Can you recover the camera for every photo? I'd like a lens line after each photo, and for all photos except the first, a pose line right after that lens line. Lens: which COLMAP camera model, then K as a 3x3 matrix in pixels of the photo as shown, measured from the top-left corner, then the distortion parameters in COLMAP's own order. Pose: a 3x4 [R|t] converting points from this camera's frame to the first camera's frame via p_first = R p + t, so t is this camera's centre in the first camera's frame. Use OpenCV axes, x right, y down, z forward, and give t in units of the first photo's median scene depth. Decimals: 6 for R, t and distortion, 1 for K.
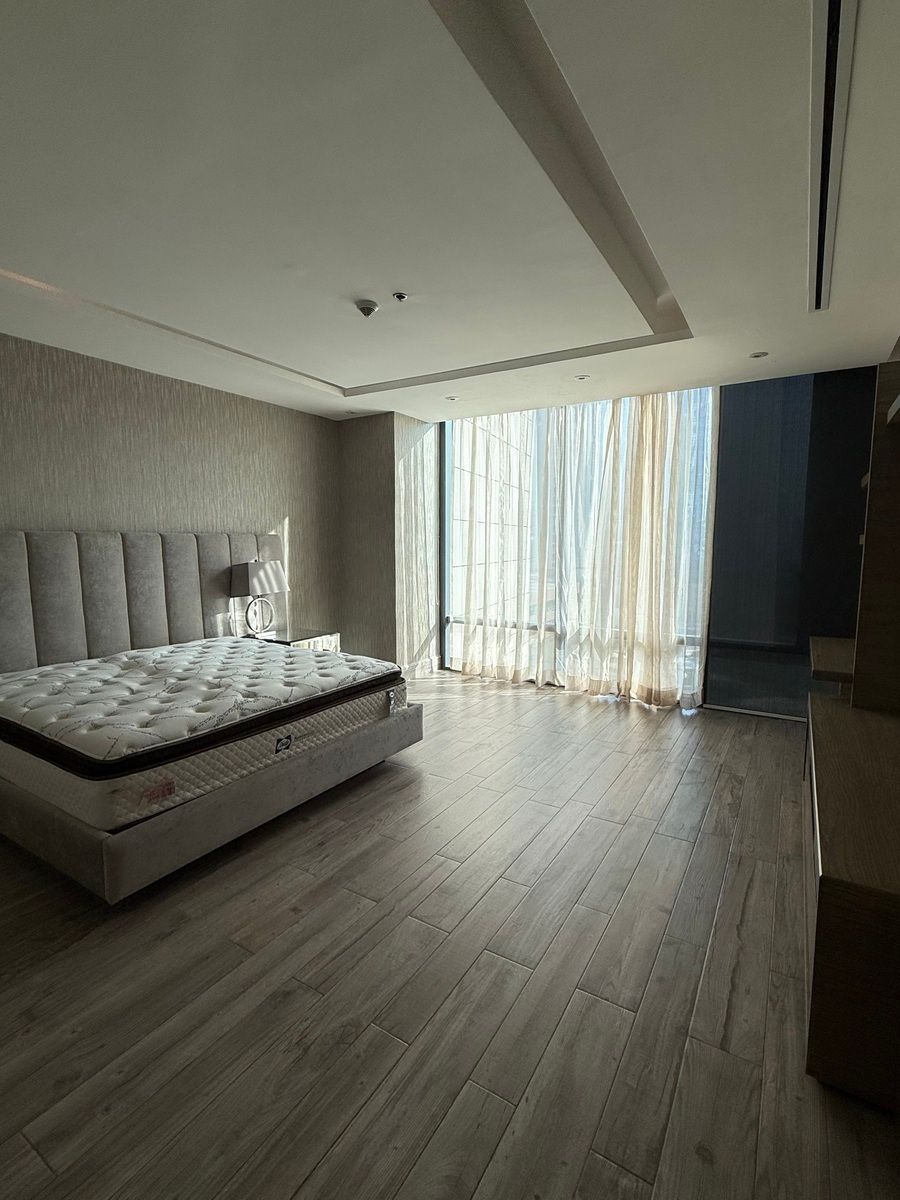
lens RADIAL K [[565.0, 0, 447.4], [0, 565.0, 601.2], [0, 0, 1]] dist [0.000328, -0.001281]
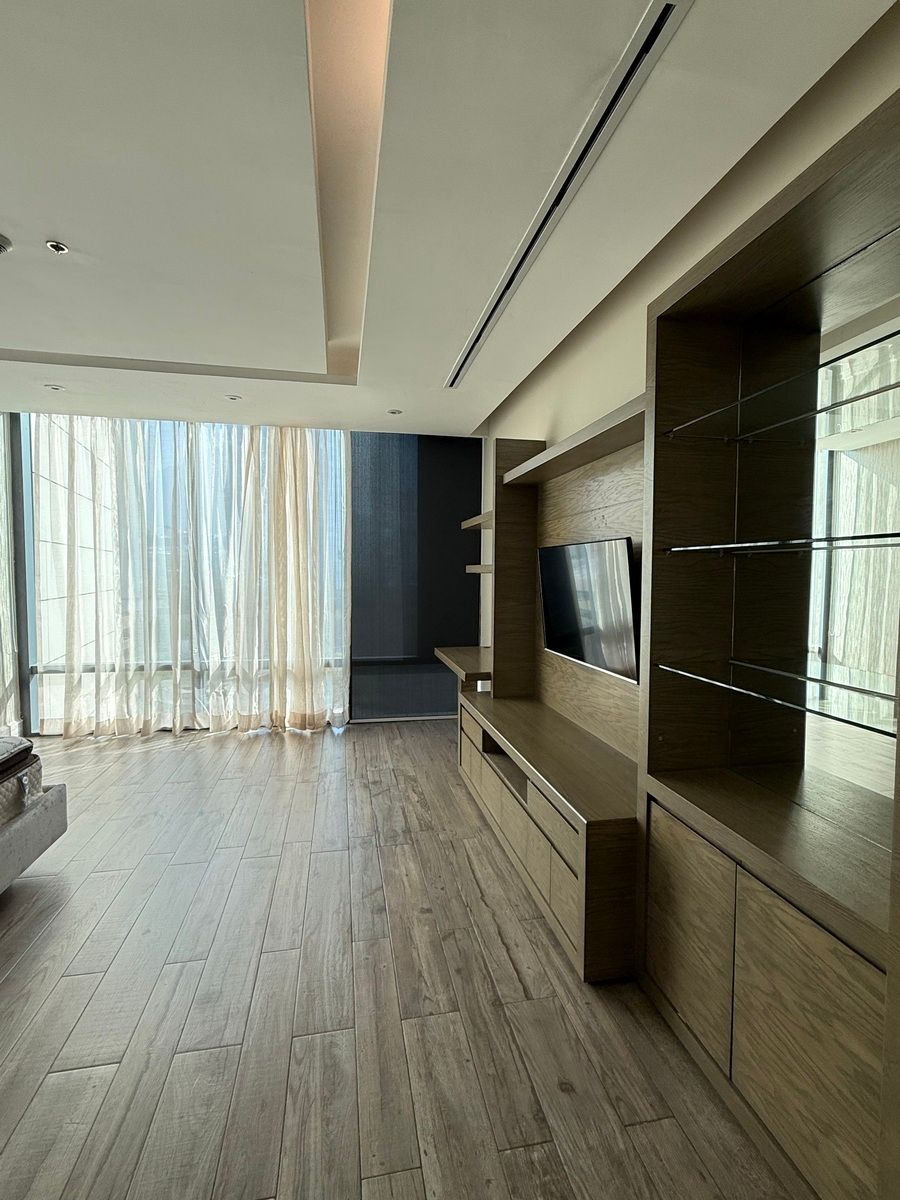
lens RADIAL K [[565.0, 0, 451.6], [0, 565.0, 601.8], [0, 0, 1]] dist [0.000328, -0.001281]
pose [[0.726078, -0.033358, 0.686803, -0.138538], [0.066670, 0.997532, -0.022032, -0.006499], [-0.684372, 0.061786, 0.726510, 0.067886]]
